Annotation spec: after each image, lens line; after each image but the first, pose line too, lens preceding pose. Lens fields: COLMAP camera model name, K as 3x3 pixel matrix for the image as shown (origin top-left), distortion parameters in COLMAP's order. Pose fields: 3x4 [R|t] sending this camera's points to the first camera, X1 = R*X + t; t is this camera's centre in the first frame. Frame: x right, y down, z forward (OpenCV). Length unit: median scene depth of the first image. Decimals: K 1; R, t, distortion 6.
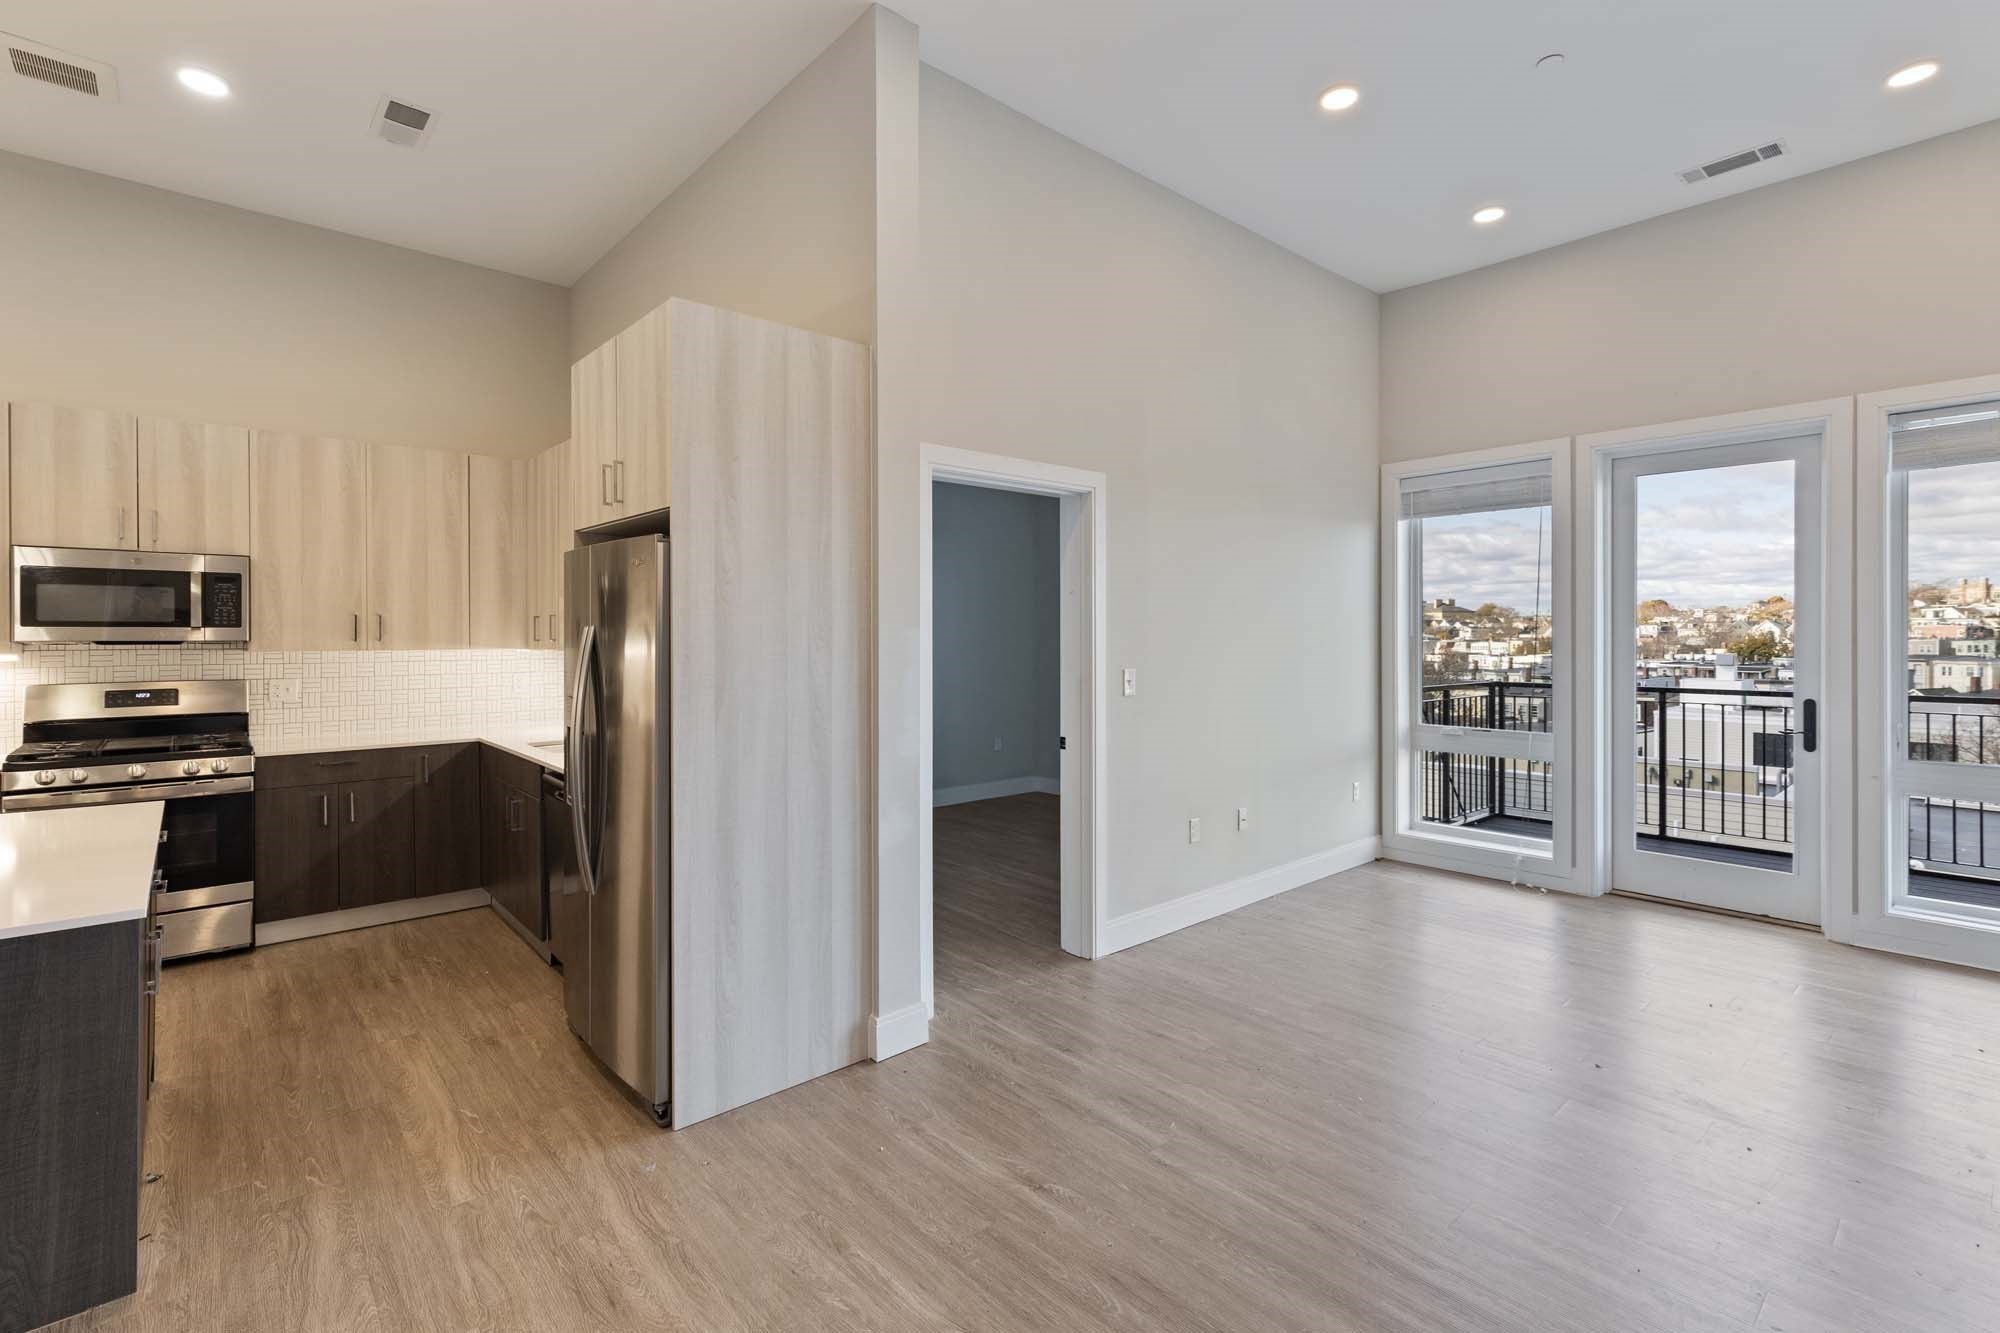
lens RADIAL K [[911.0, 0, 1000.8], [0, 911.0, 656.9], [0, 0, 1]] dist [-0.002102, -0.000239]
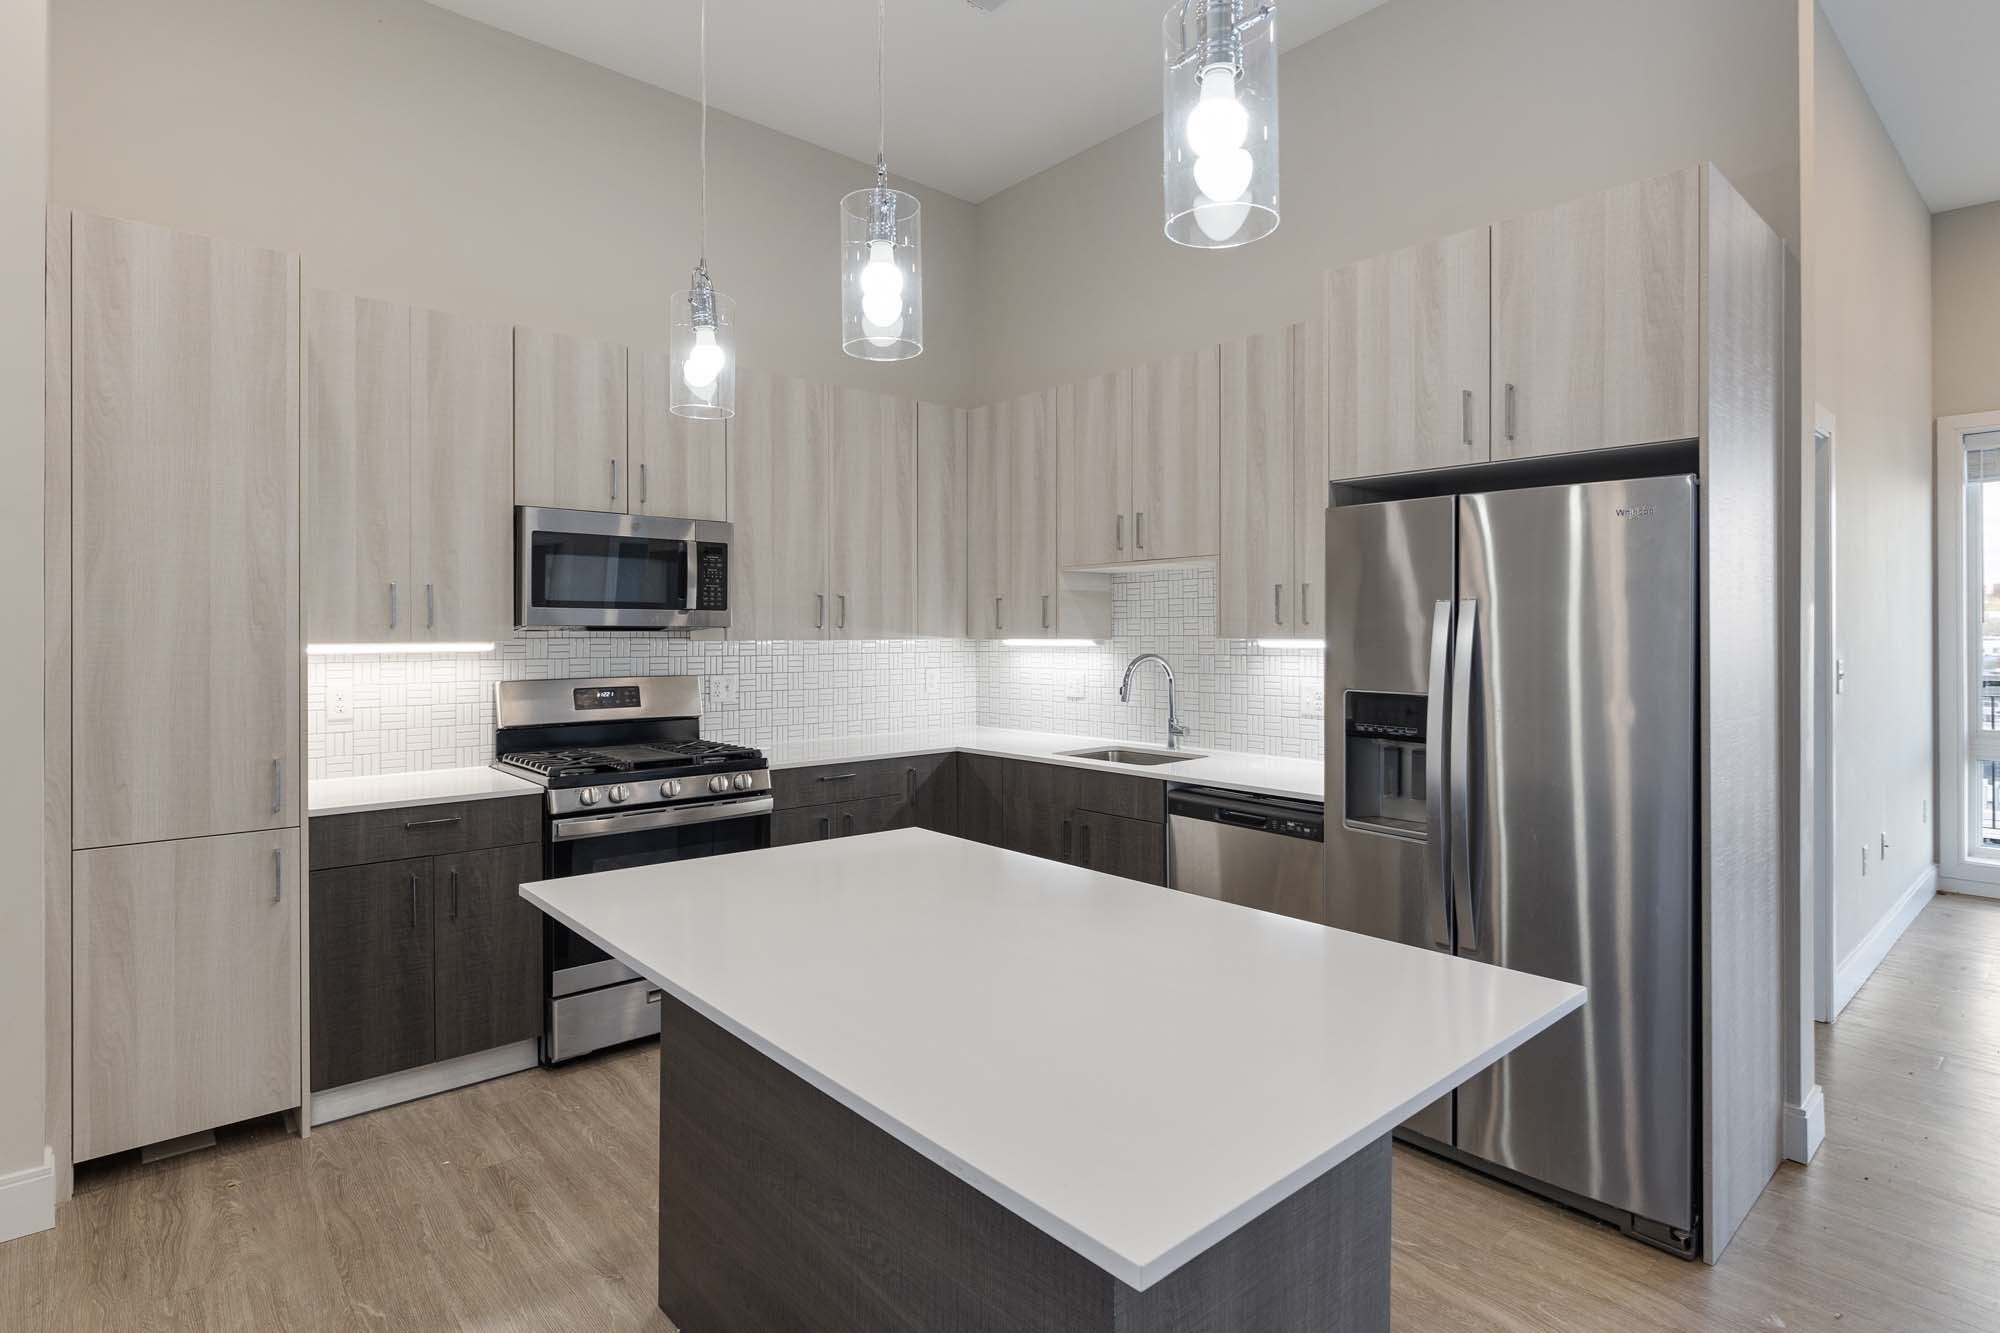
lens RADIAL K [[1025.6, 0, 999.9], [0, 1025.6, 650.6], [0, 0, 1]] dist [-0.000596, -0.000361]
pose [[0.999999, -0.001137, 0.000258, -0.586476], [0.001139, 0.999987, -0.004935, 0.007968], [-0.000253, 0.004936, 0.999988, 0.089780]]
